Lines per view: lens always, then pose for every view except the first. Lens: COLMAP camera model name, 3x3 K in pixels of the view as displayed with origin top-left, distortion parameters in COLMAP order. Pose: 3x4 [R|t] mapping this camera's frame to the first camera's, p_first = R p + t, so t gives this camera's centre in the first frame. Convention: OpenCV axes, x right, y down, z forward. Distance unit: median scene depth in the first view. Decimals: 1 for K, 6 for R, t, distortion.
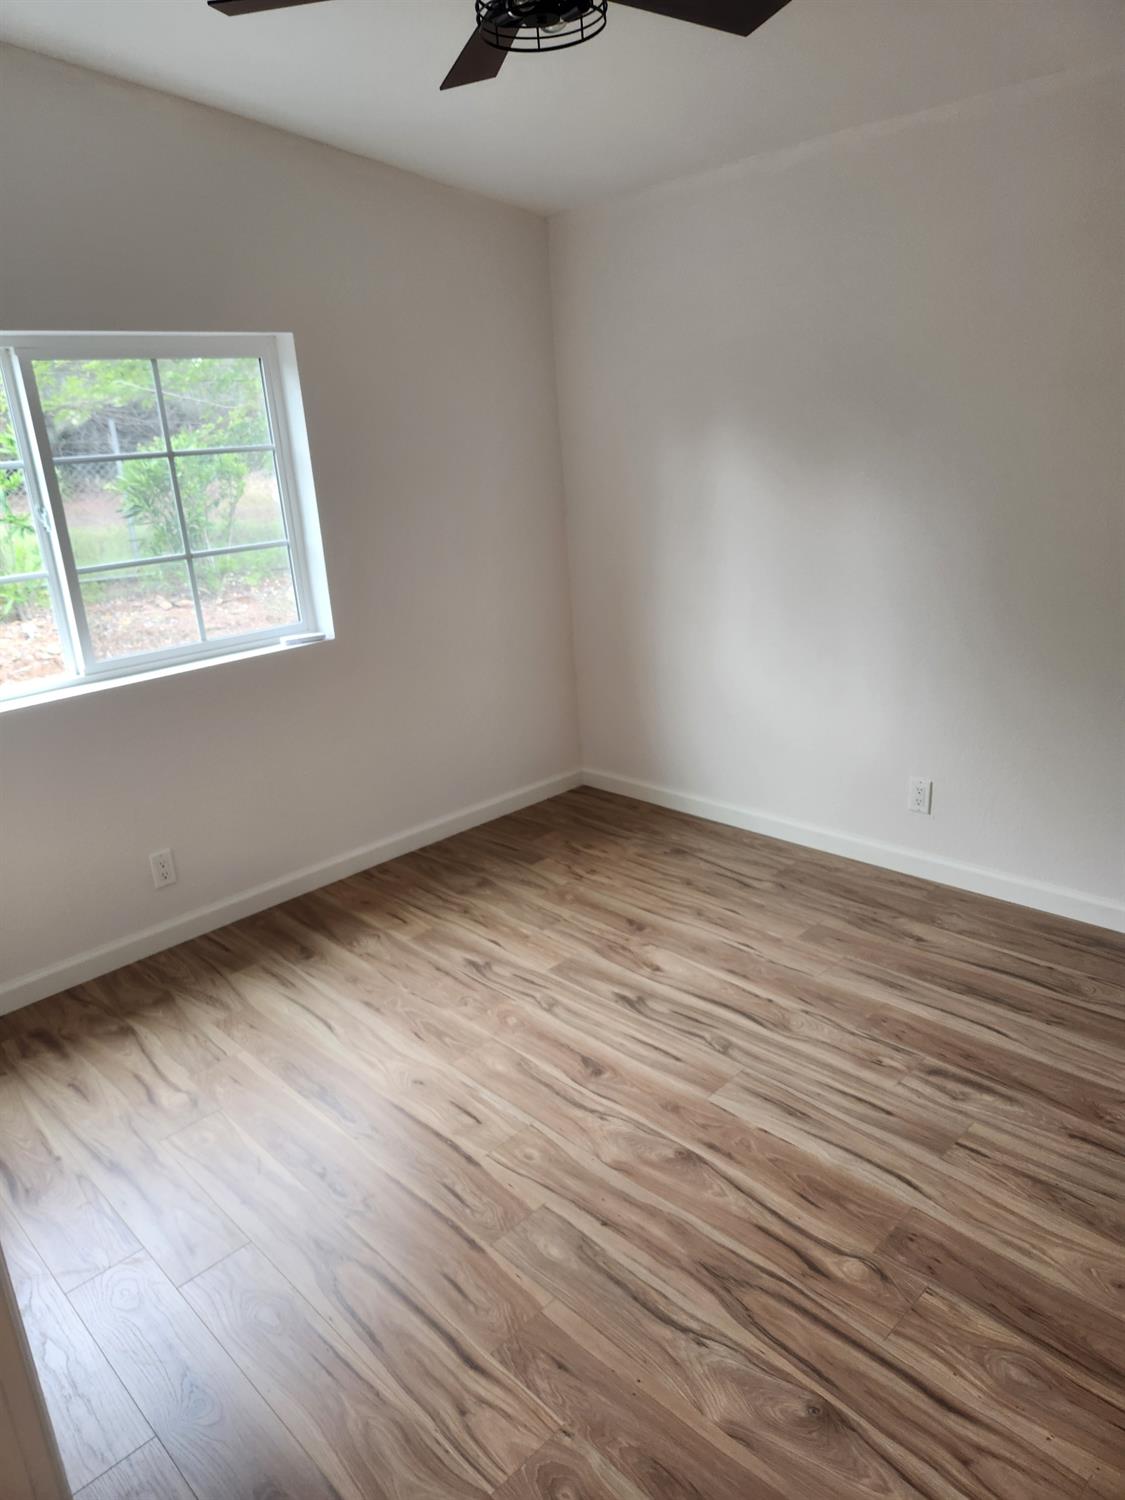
lens RADIAL K [[1009.0, 0, 554.8], [0, 1009.0, 763.7], [0, 0, 1]] dist [0.056377, -0.051158]
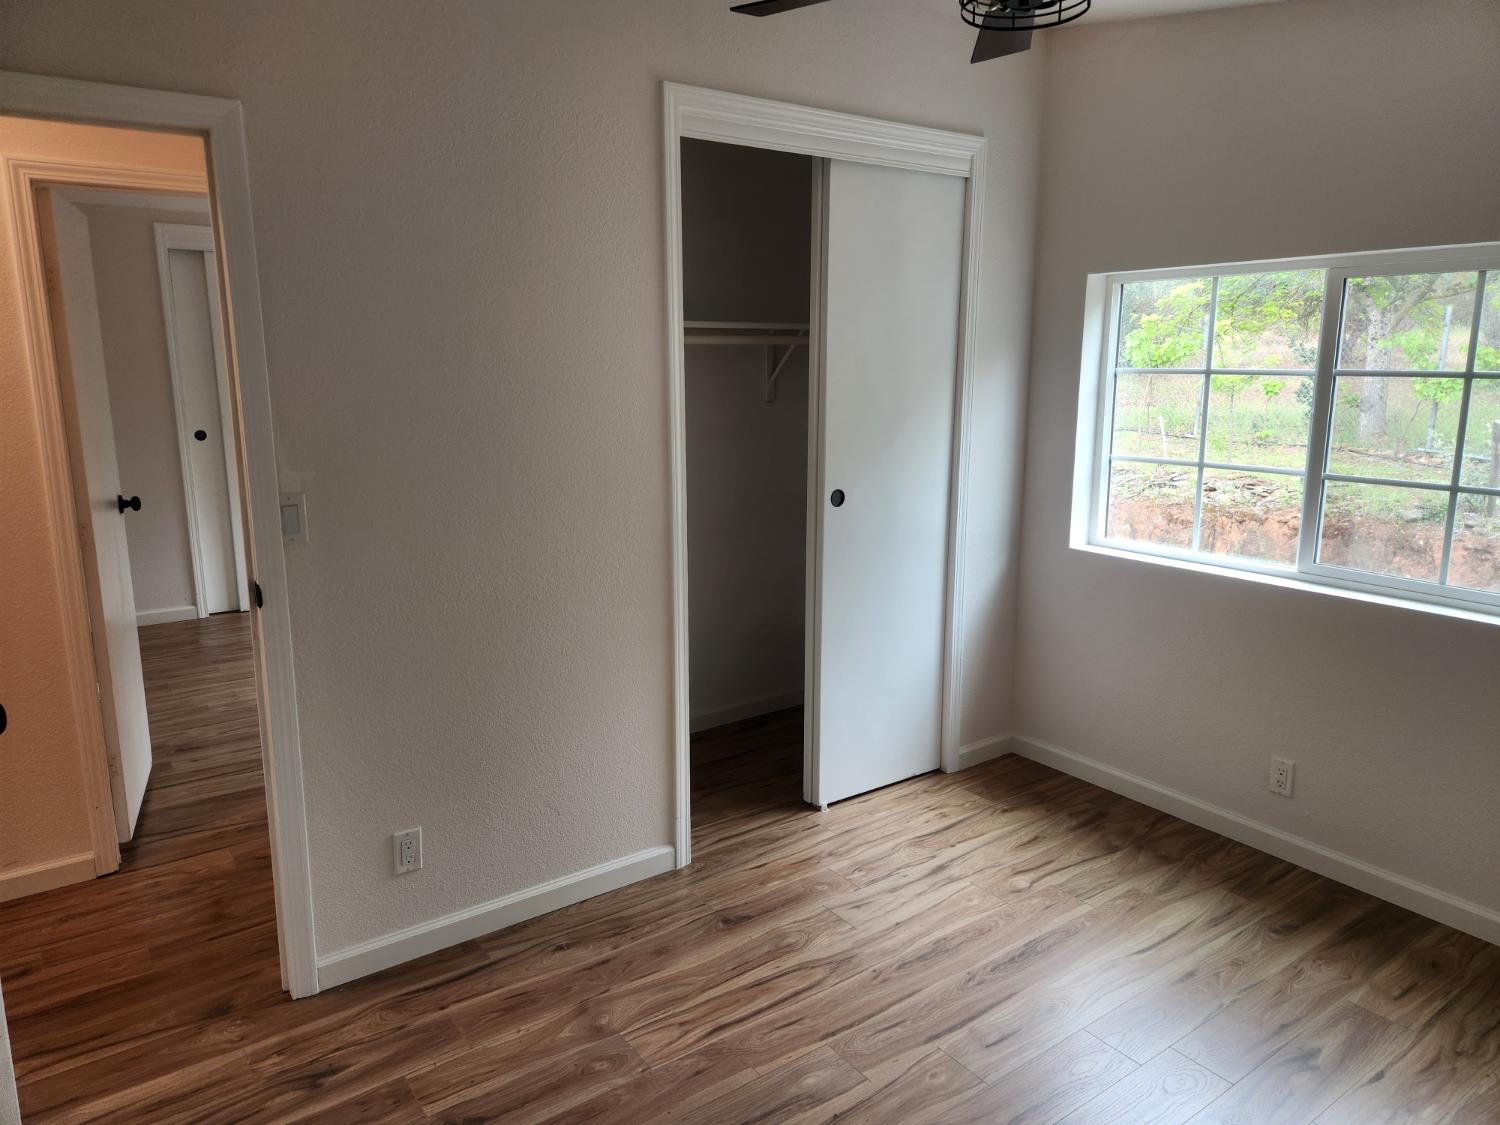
lens RADIAL K [[1009.0, 0, 744.3], [0, 1009.0, 551.8], [0, 0, 1]] dist [0.056377, -0.051158]
pose [[-0.156360, 0.250519, -0.955401, 0.693551], [-0.308249, 0.906609, 0.288173, -0.258398], [0.938368, 0.339560, -0.064535, 0.596974]]
